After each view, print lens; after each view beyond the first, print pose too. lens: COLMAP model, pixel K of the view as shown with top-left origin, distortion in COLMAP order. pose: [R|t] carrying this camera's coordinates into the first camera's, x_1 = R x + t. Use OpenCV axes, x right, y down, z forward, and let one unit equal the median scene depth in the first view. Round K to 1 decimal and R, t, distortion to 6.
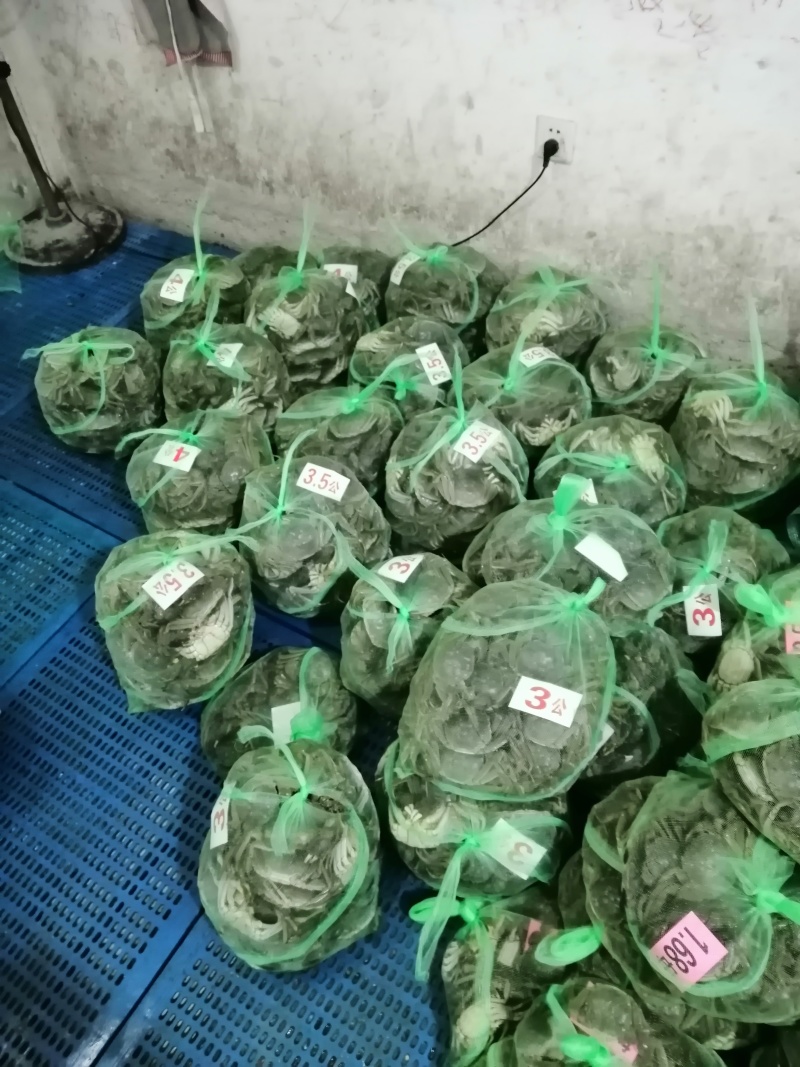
lens RADIAL K [[853.3, 0, 396.1], [0, 853.3, 537.4], [0, 0, 1]] dist [0.003028, -0.000849]
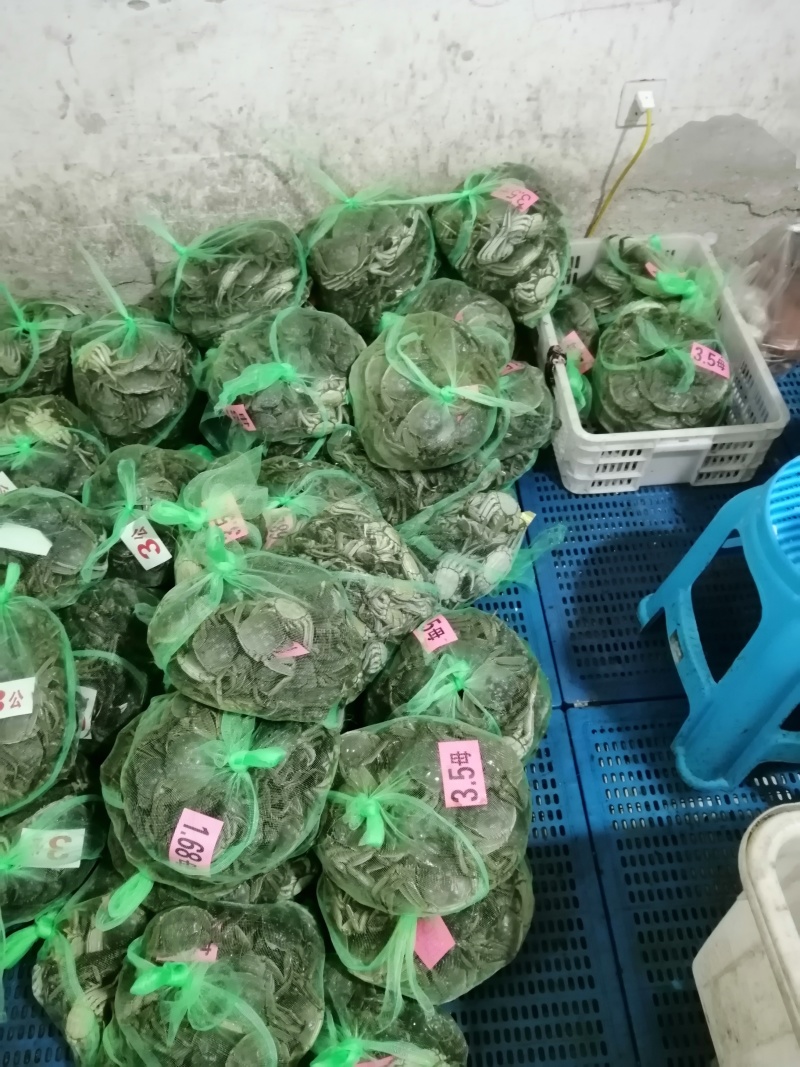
lens RADIAL K [[866.1, 0, 400.0], [0, 866.1, 533.5], [0, 0, 1]] dist [-0.056626, 0.109488]
pose [[0.816213, -0.441487, 0.372674, 0.249629], [0.431539, 0.894756, 0.114833, 0.096614], [-0.384149, 0.067095, 0.920830, -0.094621]]
